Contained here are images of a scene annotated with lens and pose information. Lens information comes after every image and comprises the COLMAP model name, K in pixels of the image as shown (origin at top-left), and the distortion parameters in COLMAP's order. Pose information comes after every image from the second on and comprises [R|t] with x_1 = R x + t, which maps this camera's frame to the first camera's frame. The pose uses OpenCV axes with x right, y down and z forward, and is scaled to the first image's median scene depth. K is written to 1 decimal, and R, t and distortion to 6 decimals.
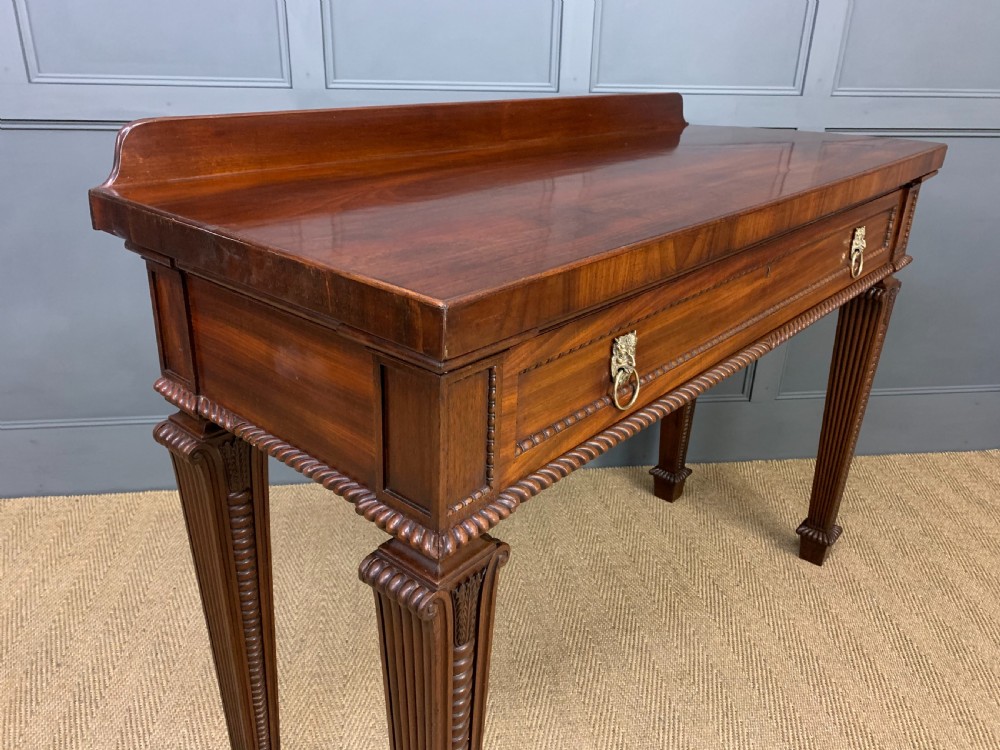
lens RADIAL K [[759.3, 0, 493.7], [0, 759.3, 373.6], [0, 0, 1]] dist [0.017349, -0.009651]
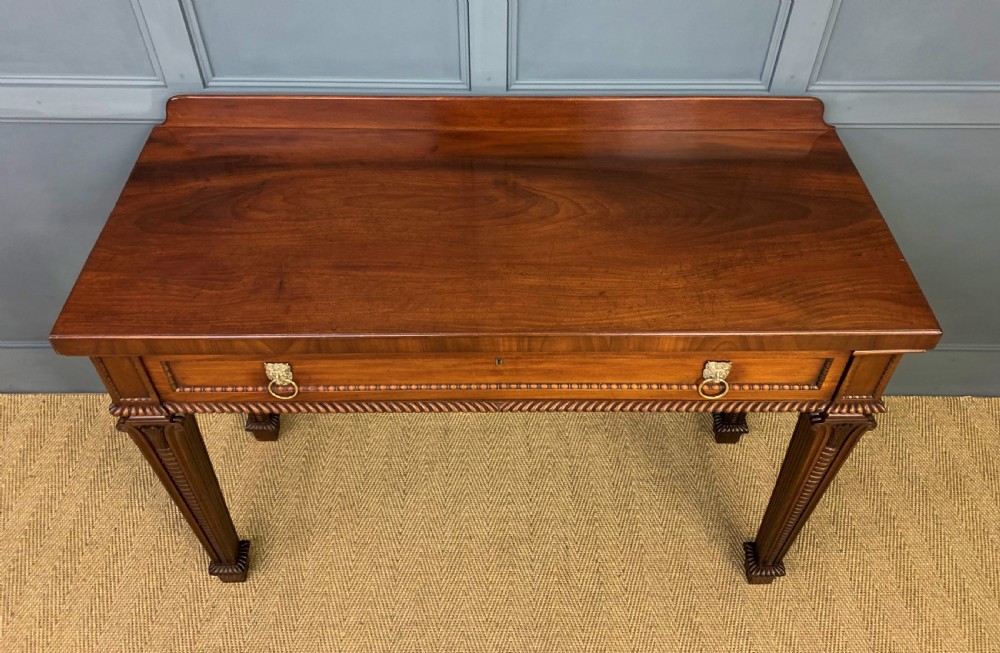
lens RADIAL K [[801.0, 0, 510.1], [0, 801.0, 261.4], [0, 0, 1]] dist [0.001705, 0.013372]
pose [[0.992155, 0.081995, -0.094366, 0.277359], [-0.042926, 0.932407, 0.358851, -0.616609], [0.117412, -0.351985, 0.928612, 0.110020]]
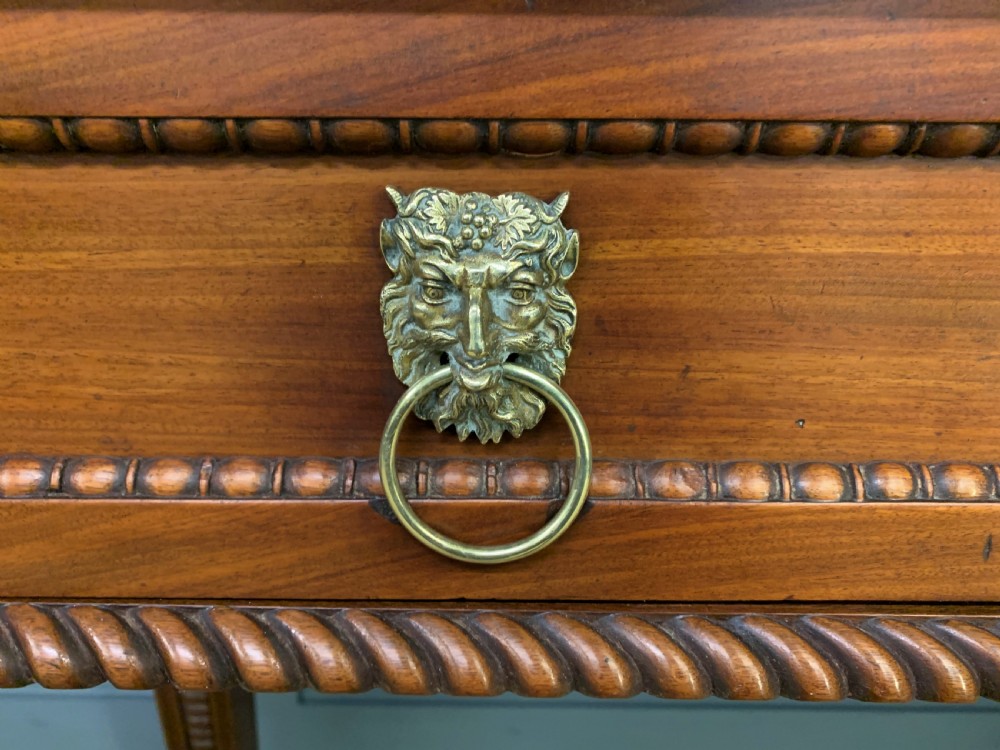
lens RADIAL K [[759.3, 0, 480.4], [0, 759.3, 366.9], [0, 0, 1]] dist [0.017349, -0.009651]
pose [[0.988933, 0.028310, -0.145636, -0.042278], [-0.041655, 0.995123, -0.089417, -0.139983], [0.142394, 0.094494, 0.985289, 0.770026]]
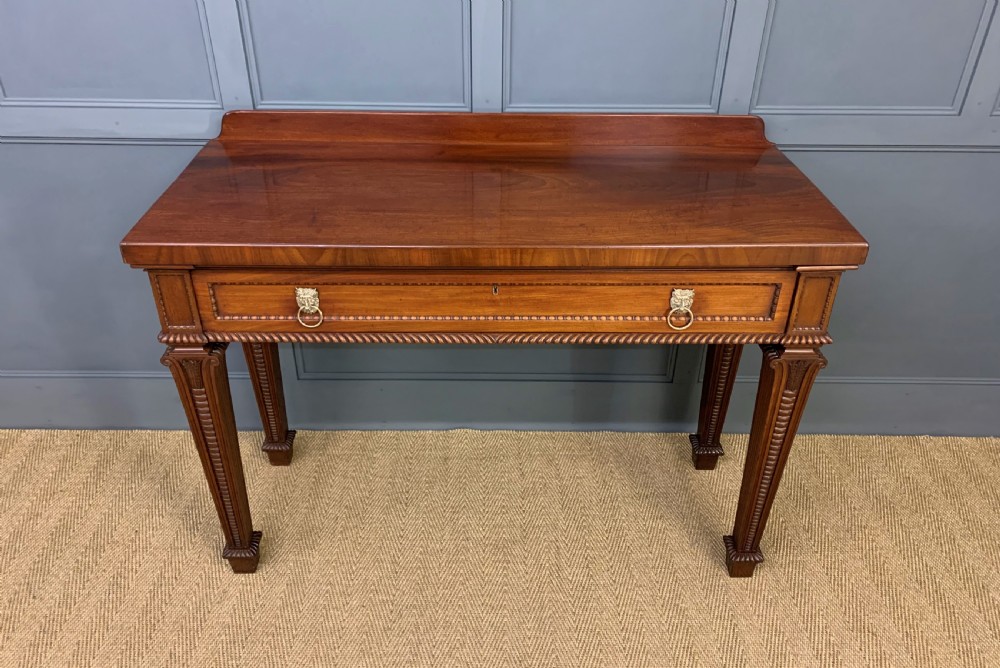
lens RADIAL K [[762.1, 0, 499.0], [0, 762.1, 321.5], [0, 0, 1]] dist [0.011193, 0.004976]
pose [[0.991616, 0.060388, -0.114245, 0.311254], [-0.041893, 0.986571, 0.157867, -0.301265], [0.122244, -0.151757, 0.980829, -0.087152]]
